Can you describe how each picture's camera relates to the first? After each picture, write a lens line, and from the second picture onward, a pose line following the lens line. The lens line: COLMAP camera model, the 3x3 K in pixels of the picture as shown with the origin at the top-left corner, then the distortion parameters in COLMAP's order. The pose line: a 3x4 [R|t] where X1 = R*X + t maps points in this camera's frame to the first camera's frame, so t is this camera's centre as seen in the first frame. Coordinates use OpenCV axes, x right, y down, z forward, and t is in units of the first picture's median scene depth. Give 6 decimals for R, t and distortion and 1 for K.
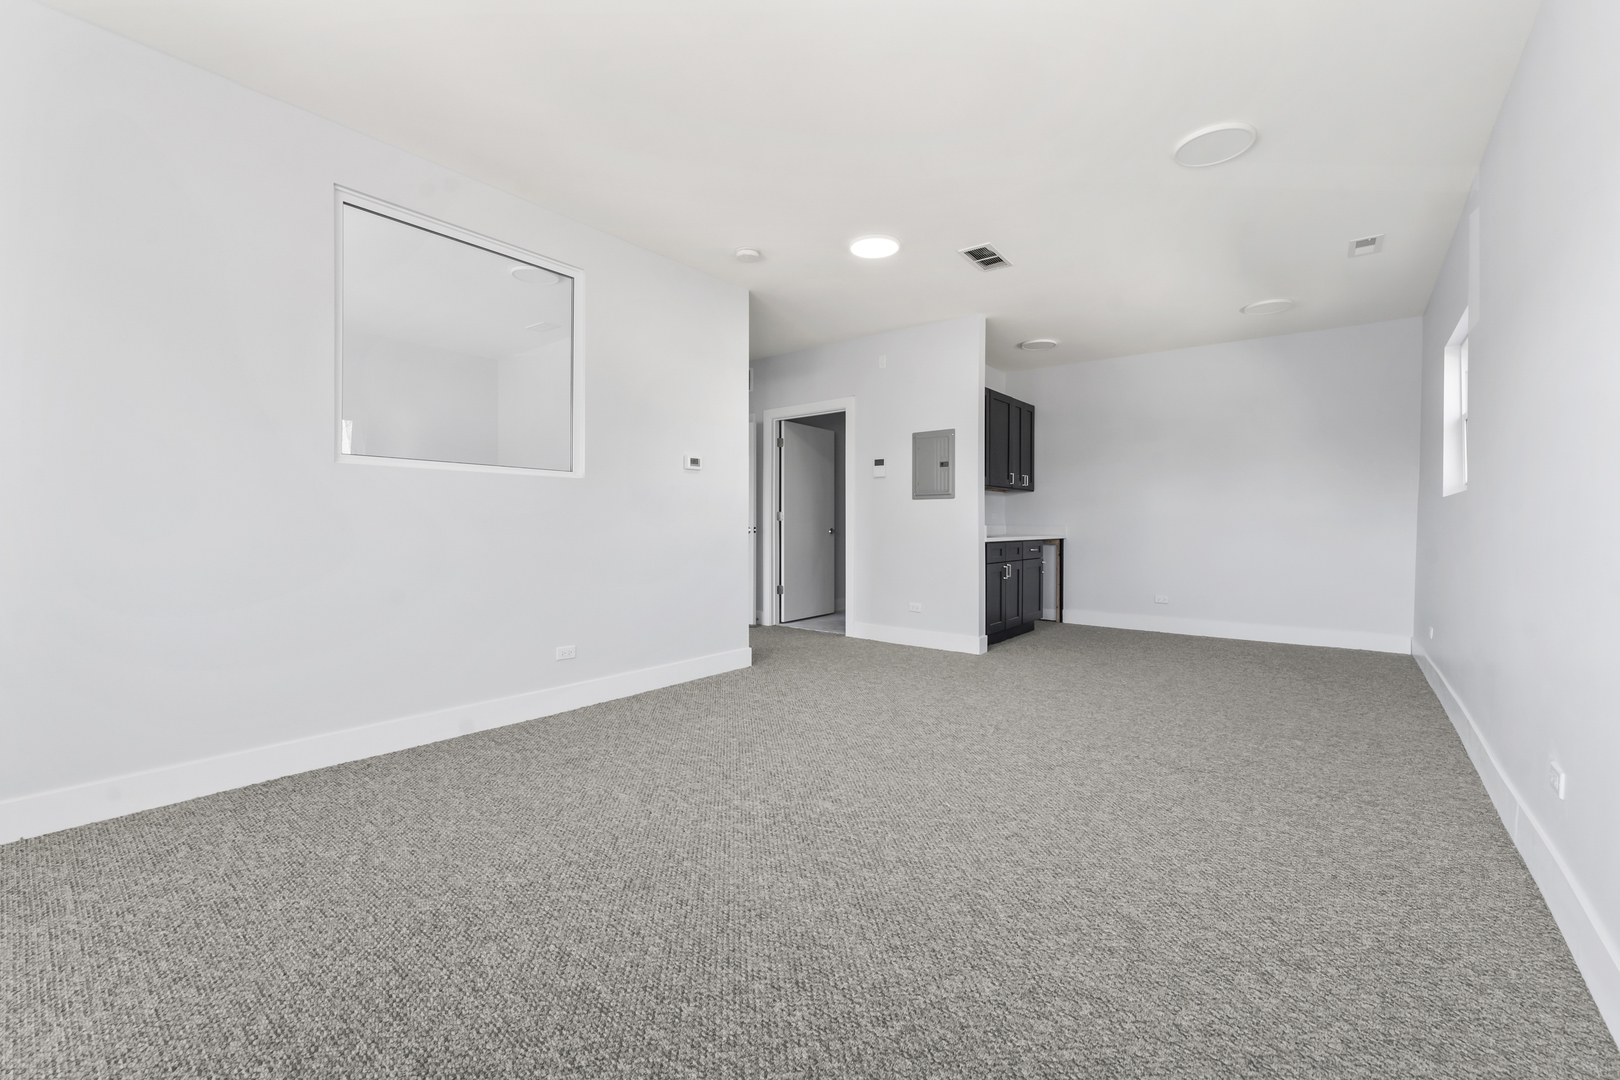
lens RADIAL K [[652.8, 0, 808.3], [0, 652.8, 527.4], [0, 0, 1]] dist [0.001459, -0.000516]
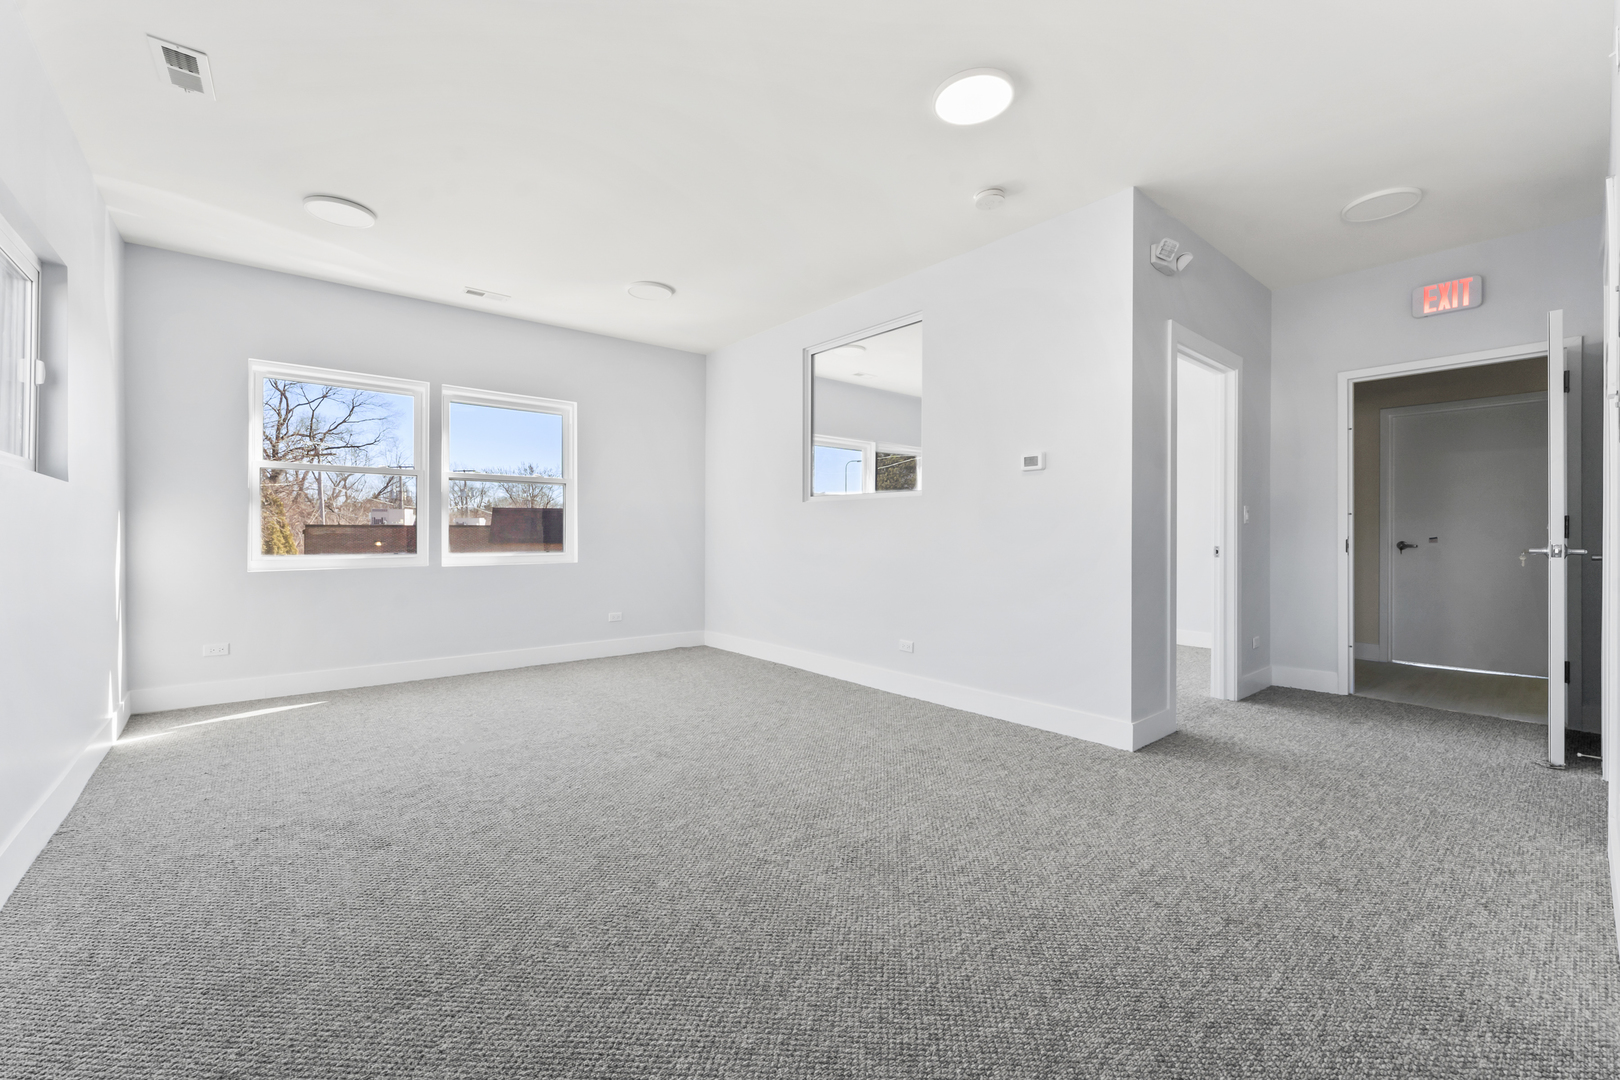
lens RADIAL K [[653.8, 0, 811.9], [0, 653.8, 534.8], [0, 0, 1]] dist [0.000348, 0.000160]
pose [[-0.182239, -0.001915, -0.983252, 0.557364], [-0.006653, 0.999978, -0.000714, -0.003983], [0.983232, 0.006412, -0.182248, 0.715640]]
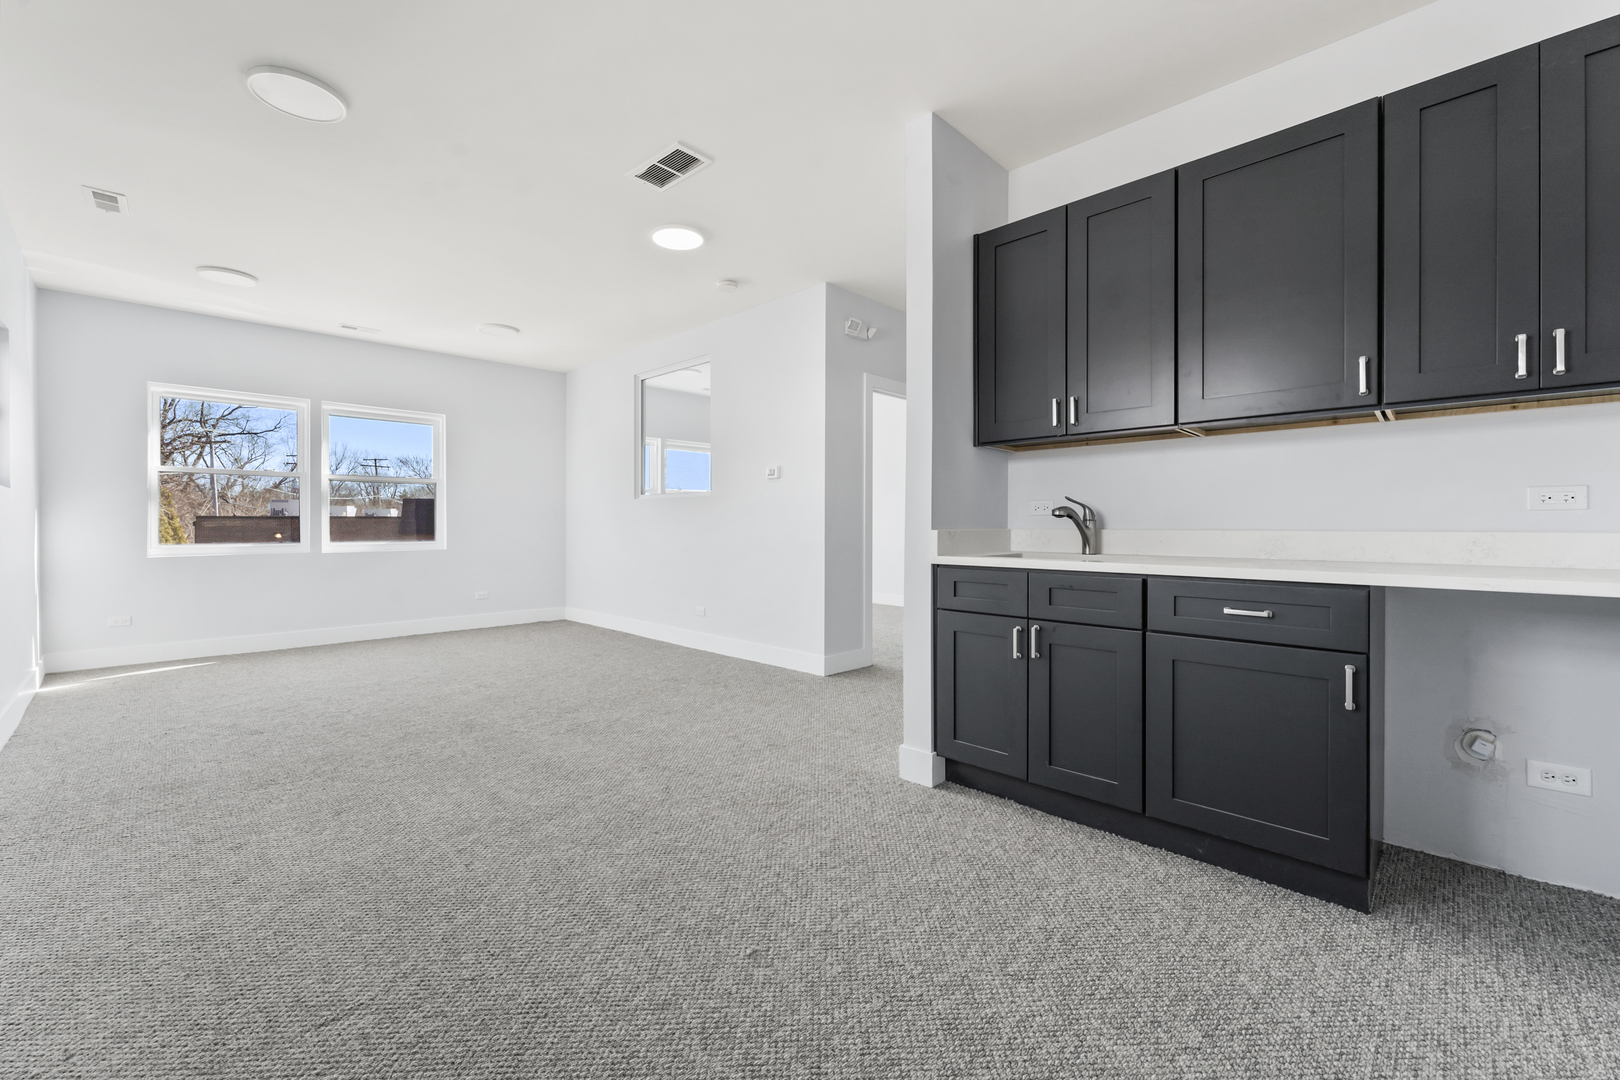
lens RADIAL K [[652.8, 0, 808.3], [0, 652.8, 527.4], [0, 0, 1]] dist [0.001459, -0.000516]
pose [[-0.089051, 0.001291, -0.996026, 0.770594], [-0.004429, 0.999989, 0.001692, -0.005411], [0.996017, 0.004562, -0.089045, 0.949628]]
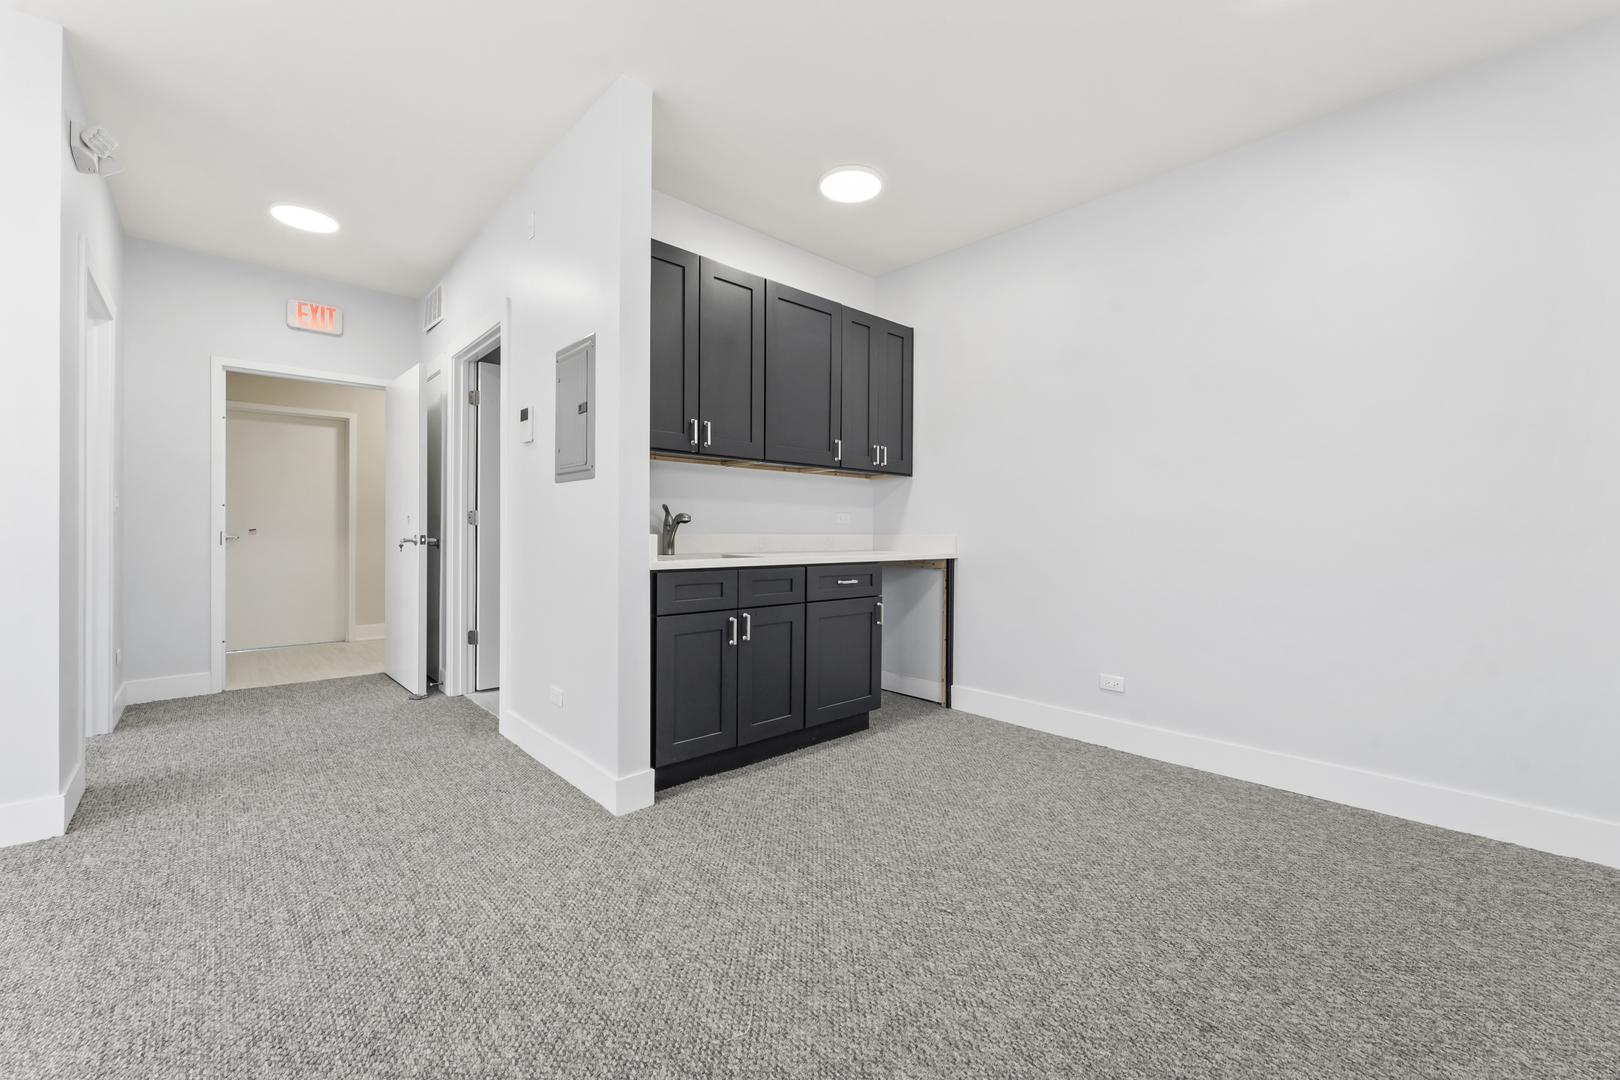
lens RADIAL K [[652.8, 0, 808.3], [0, 652.8, 527.4], [0, 0, 1]] dist [0.001459, -0.000516]
pose [[0.989184, 0.004211, -0.146621, 0.450929], [-0.005588, 0.999944, -0.008978, -0.004644], [0.146575, 0.009700, 0.989152, 0.550021]]
